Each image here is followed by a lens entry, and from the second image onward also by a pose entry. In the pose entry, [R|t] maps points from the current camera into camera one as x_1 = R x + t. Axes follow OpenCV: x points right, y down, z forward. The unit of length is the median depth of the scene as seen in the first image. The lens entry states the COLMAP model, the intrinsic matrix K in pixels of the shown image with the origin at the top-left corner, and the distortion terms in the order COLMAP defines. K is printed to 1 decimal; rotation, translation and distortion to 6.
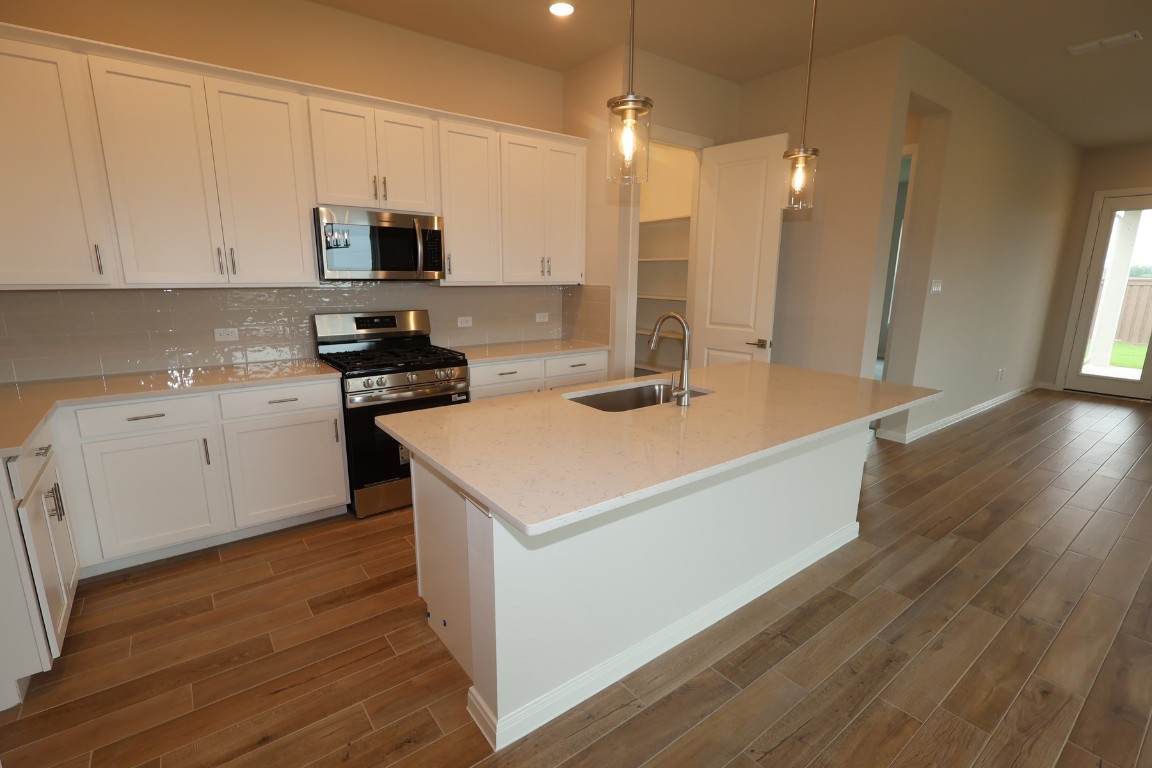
lens RADIAL K [[537.5, 0, 581.3], [0, 537.5, 379.9], [0, 0, 1]] dist [0.001623, -0.000709]
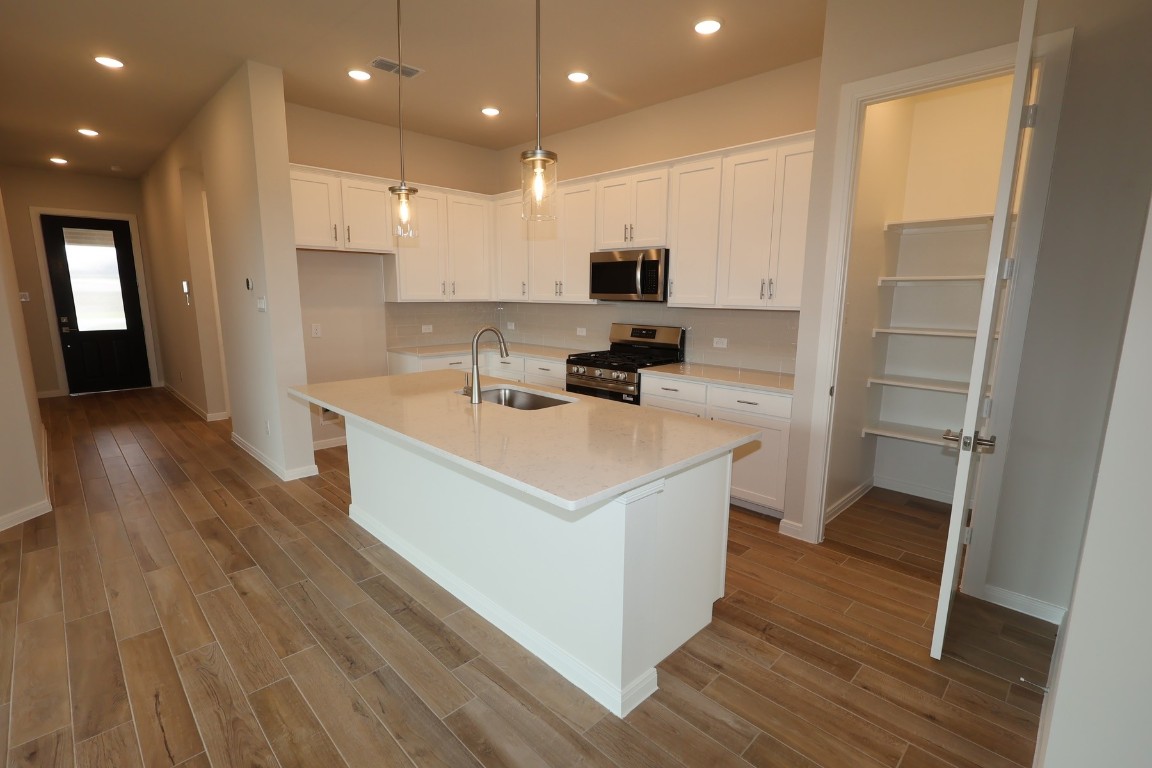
lens RADIAL K [[533.2, 0, 574.1], [0, 533.2, 385.7], [0, 0, 1]] dist [-0.003520, 0.000082]
pose [[0.119027, 0.163271, -0.979375, 1.324182], [-0.202966, 0.969559, 0.136967, -0.190832], [0.971925, 0.182477, 0.148542, 1.002405]]
